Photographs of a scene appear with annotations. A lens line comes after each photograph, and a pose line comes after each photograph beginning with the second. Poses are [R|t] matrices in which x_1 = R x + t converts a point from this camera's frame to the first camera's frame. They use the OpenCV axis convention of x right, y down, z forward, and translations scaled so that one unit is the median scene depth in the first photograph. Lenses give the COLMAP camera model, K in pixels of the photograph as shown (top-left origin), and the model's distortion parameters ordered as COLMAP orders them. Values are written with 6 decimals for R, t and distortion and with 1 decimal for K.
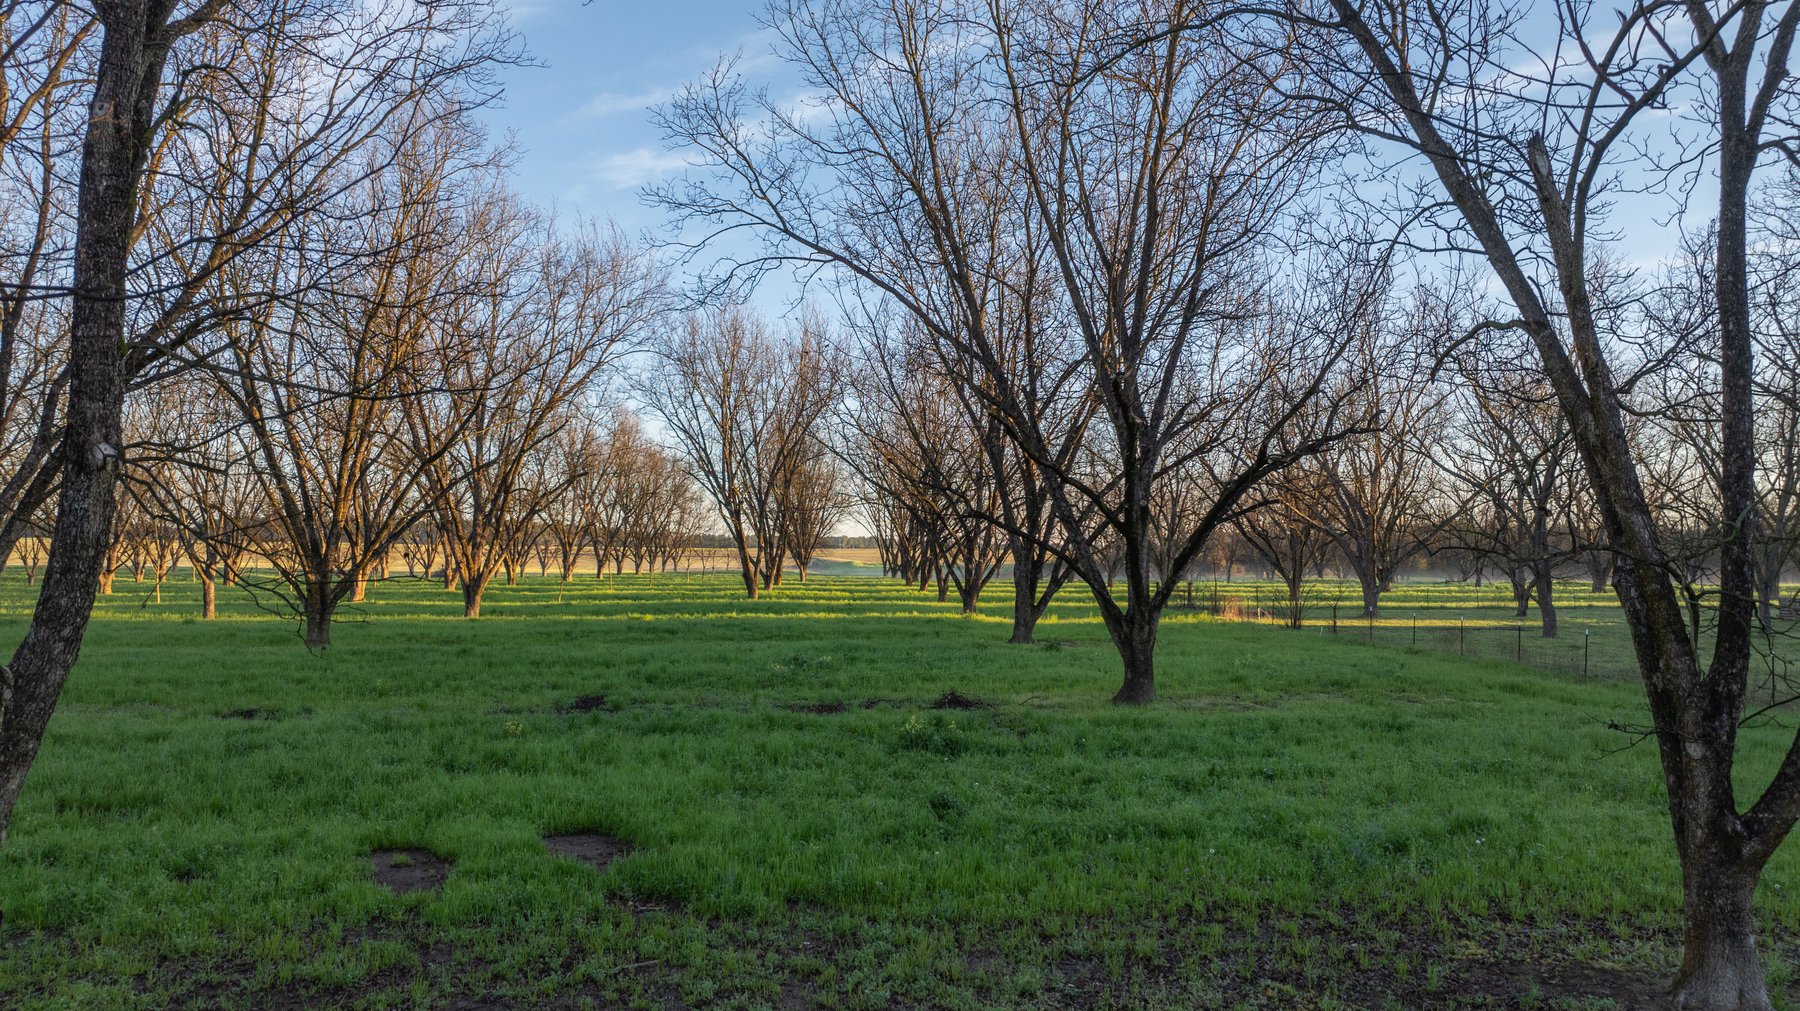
lens RADIAL K [[1268.2, 0, 897.9], [0, 1268.2, 509.5], [0, 0, 1]] dist [-0.038416, 0.037368]
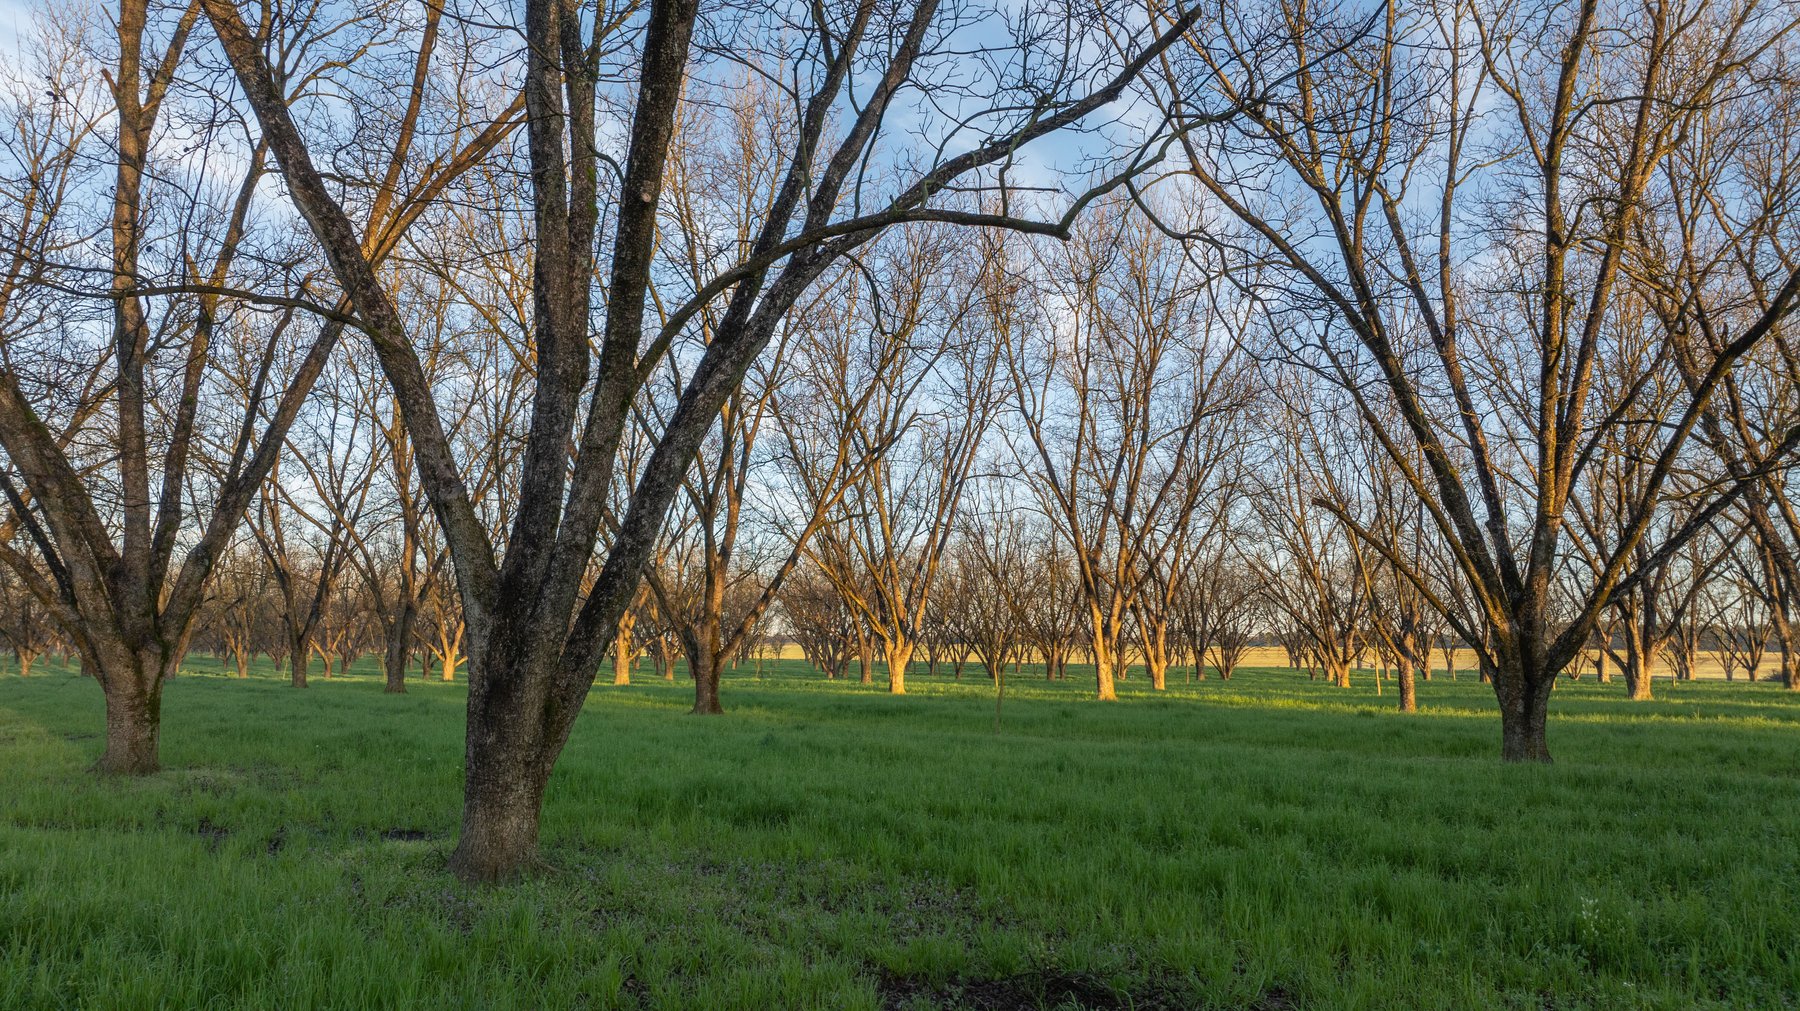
lens RADIAL K [[1268.2, 0, 898.2], [0, 1268.2, 508.4], [0, 0, 1]] dist [-0.038416, 0.037368]
pose [[0.582160, -0.093717, -0.807655, -0.133910], [0.021422, 0.994758, -0.099987, 0.037295], [0.812792, 0.040907, 0.581116, 0.354278]]
